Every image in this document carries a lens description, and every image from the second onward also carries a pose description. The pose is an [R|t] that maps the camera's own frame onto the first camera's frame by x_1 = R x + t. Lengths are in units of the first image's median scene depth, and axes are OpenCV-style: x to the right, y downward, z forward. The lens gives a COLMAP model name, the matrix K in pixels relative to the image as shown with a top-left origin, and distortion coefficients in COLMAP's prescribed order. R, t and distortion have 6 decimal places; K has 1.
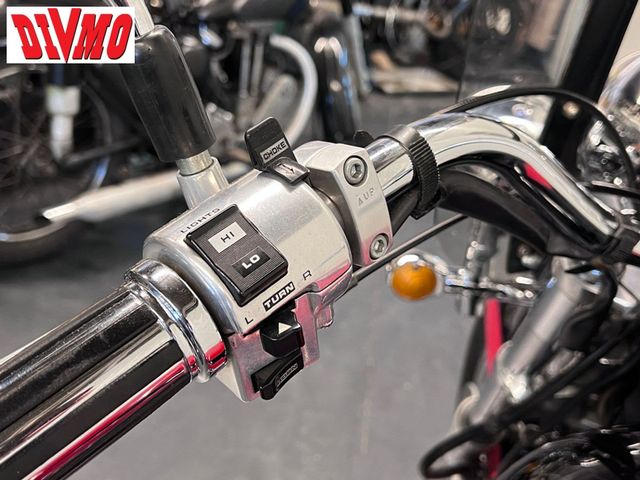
lens RADIAL K [[796.6, 0, 320.0], [0, 796.6, 240.0], [0, 0, 1]] dist [0.190571, -0.004364]
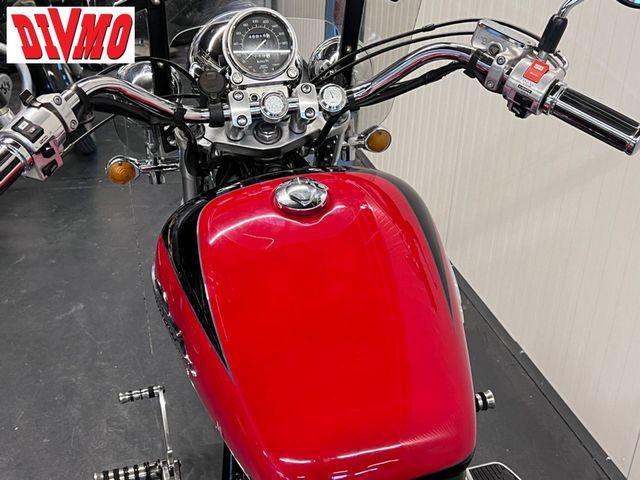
lens RADIAL K [[927.7, 0, 320.0], [0, 927.7, 240.0], [0, 0, 1]] dist [0.106043, 0.018318]
pose [[0.937387, -0.254394, 0.237884, -0.006397], [0.250701, 0.966962, 0.046183, 0.527484], [-0.241774, 0.016346, 0.970195, -2.802382]]
